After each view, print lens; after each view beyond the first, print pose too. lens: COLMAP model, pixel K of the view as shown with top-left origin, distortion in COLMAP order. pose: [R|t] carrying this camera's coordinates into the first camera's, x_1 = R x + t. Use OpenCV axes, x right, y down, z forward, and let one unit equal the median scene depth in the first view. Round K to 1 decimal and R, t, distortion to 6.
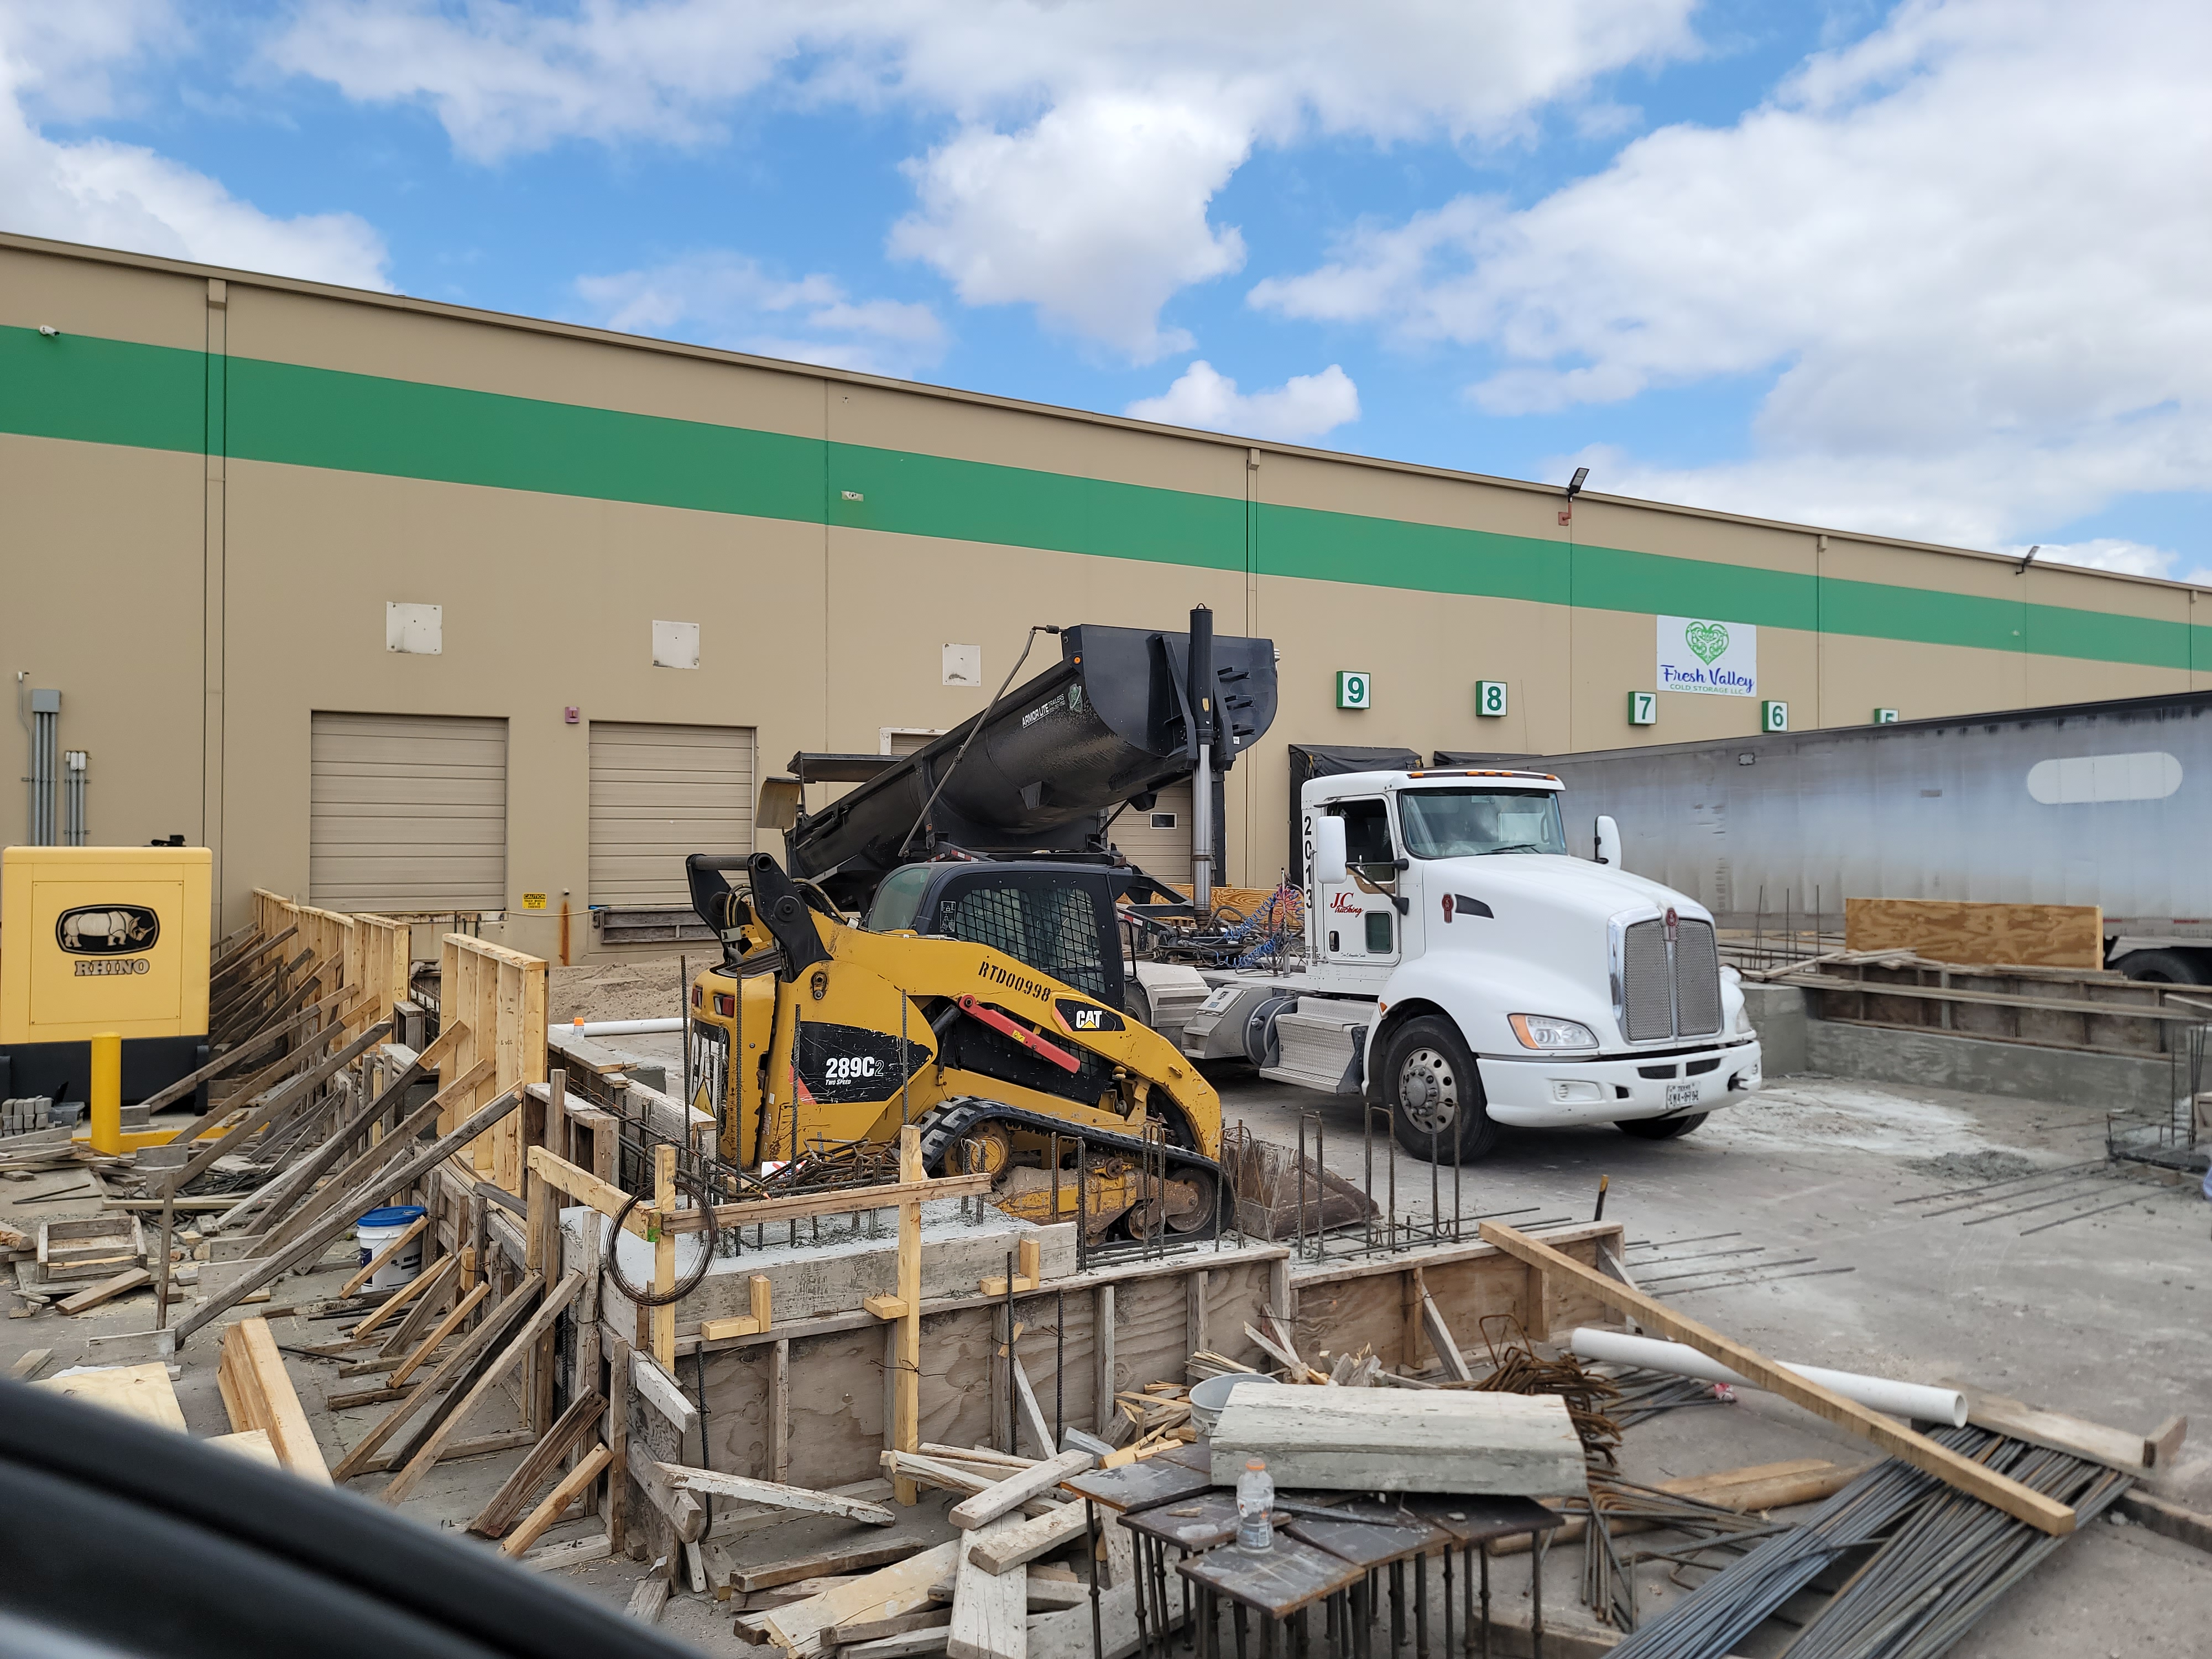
lens RADIAL K [[1746.1, 0, 1107.7], [0, 1746.1, 834.6], [0, 0, 1]] dist [0.074276, -0.002831]
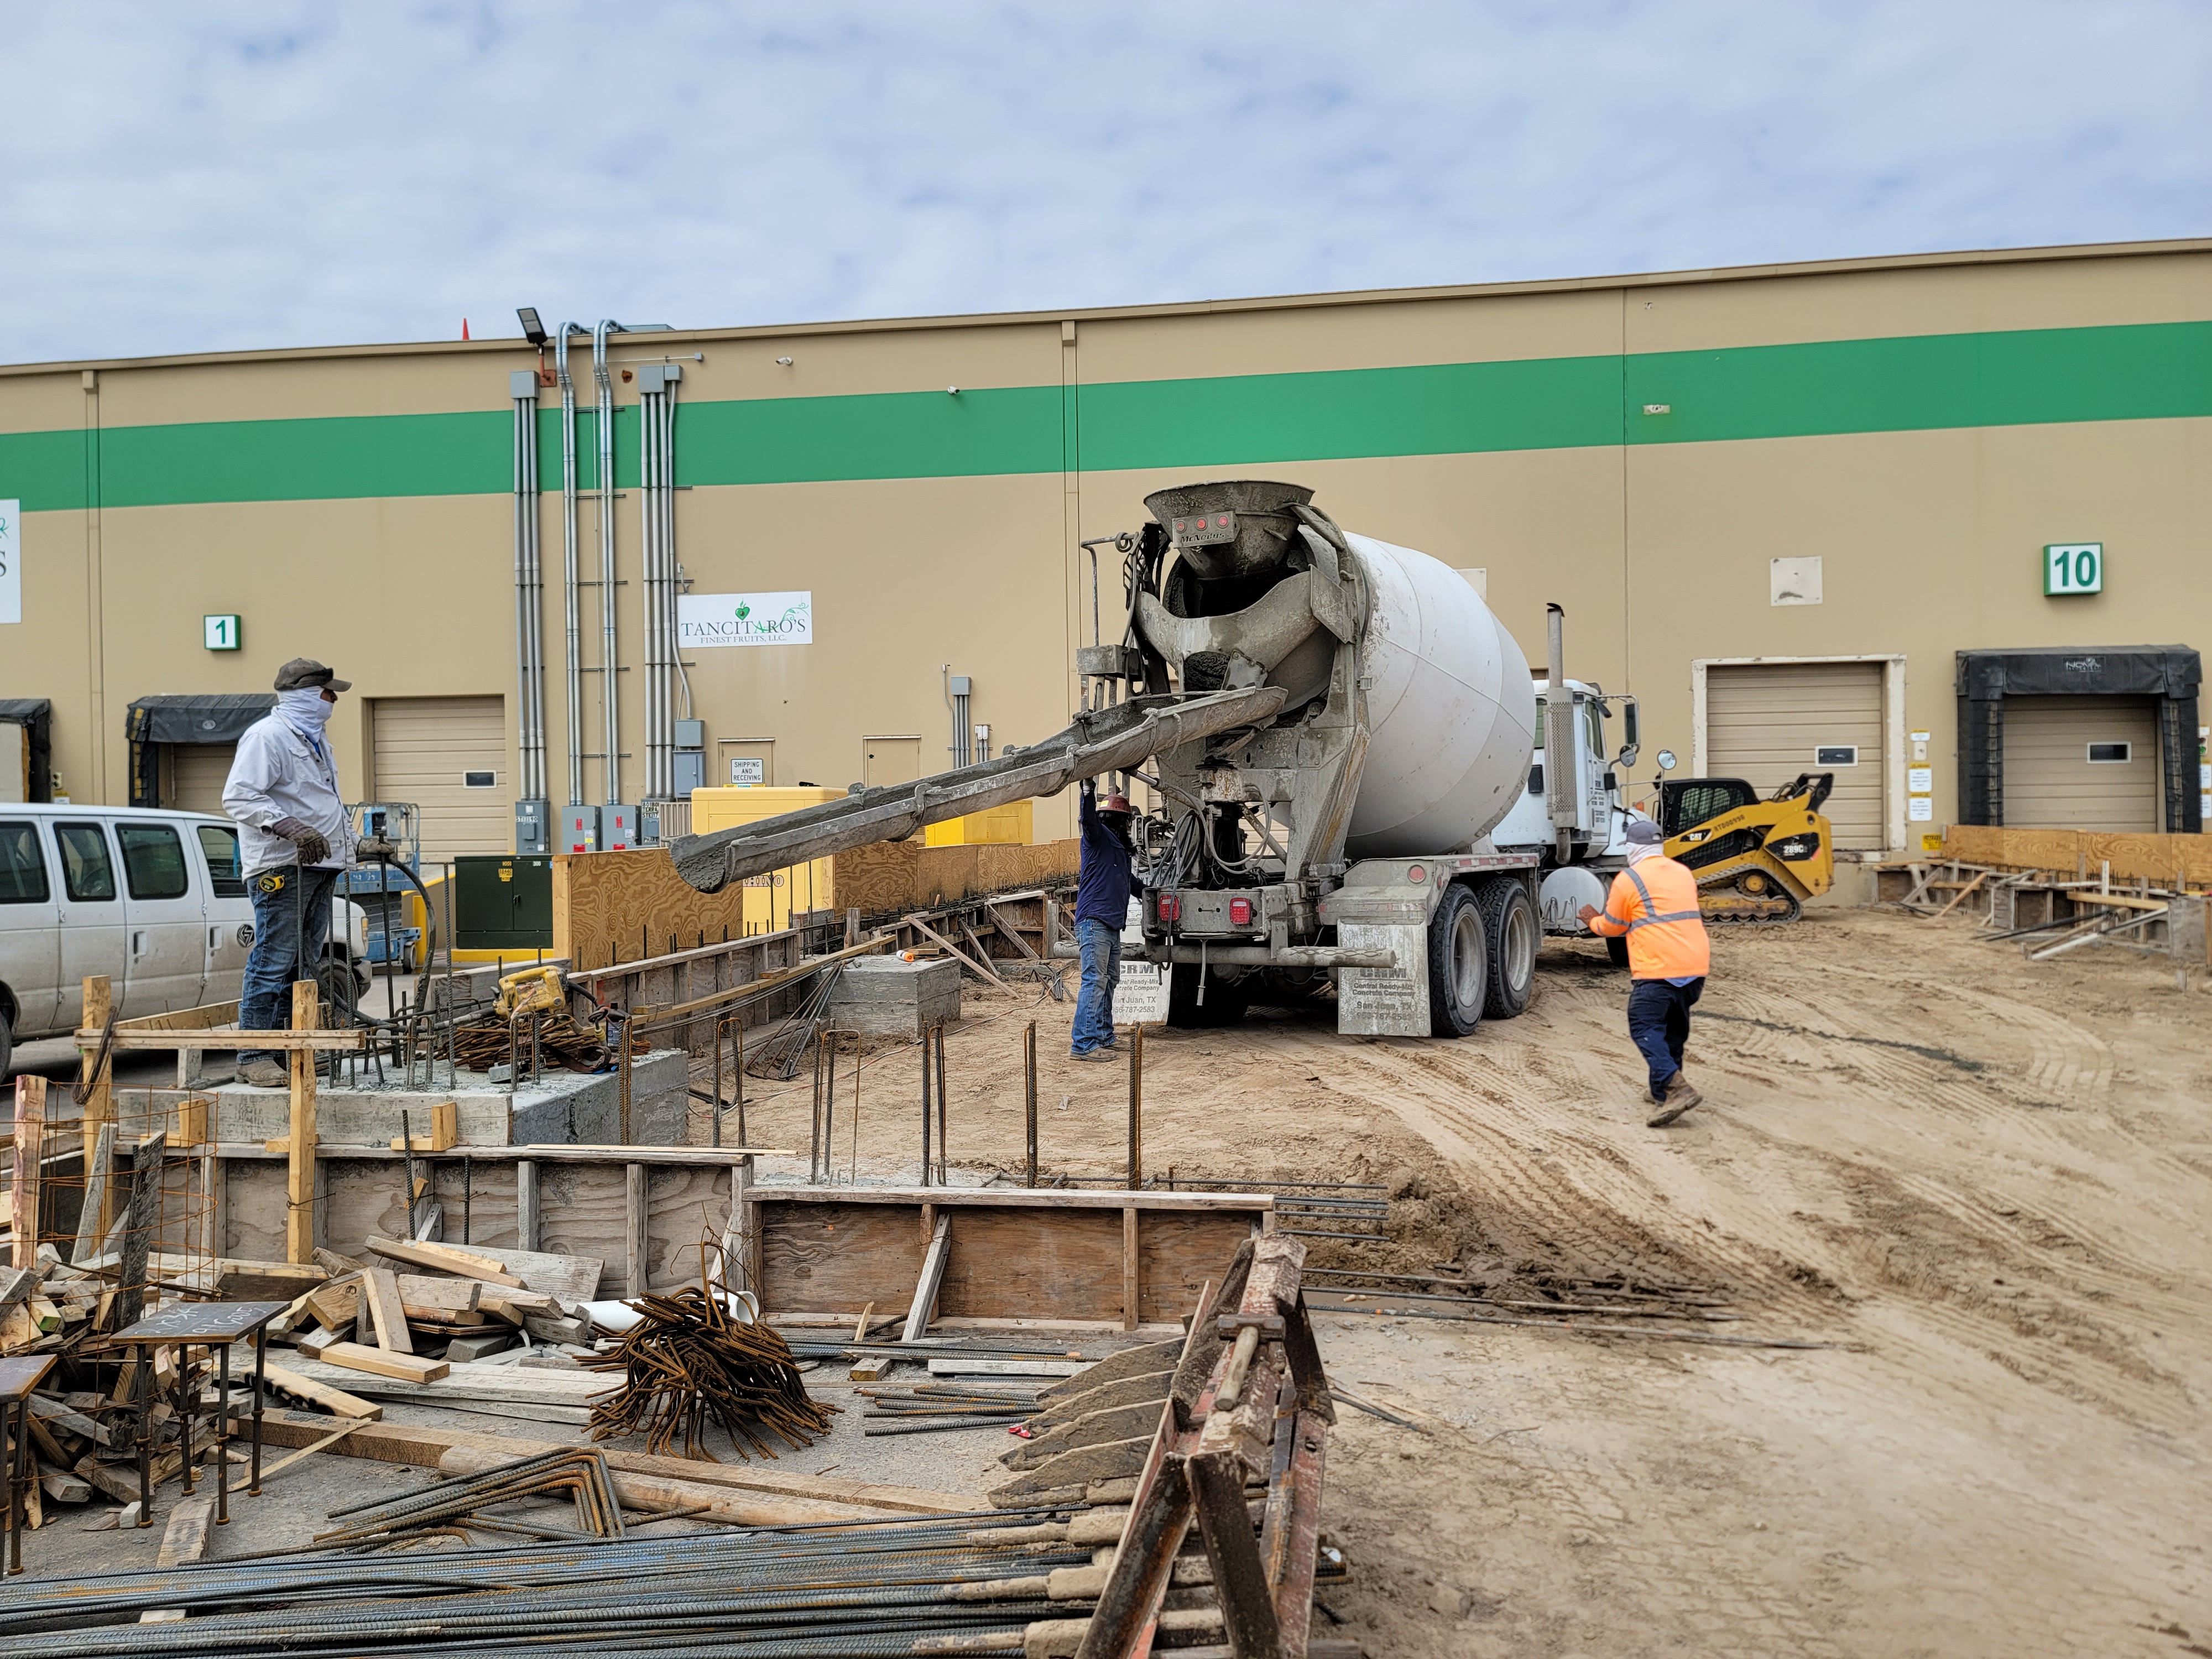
lens RADIAL K [[1746.1, 0, 1102.9], [0, 1746.1, 823.0], [0, 0, 1]] dist [0.074276, -0.002831]
pose [[0.738477, 0.003634, -0.674269, 0.317540], [0.008249, 0.999862, 0.014423, 0.010308], [0.674228, -0.016213, 0.738345, 0.137863]]
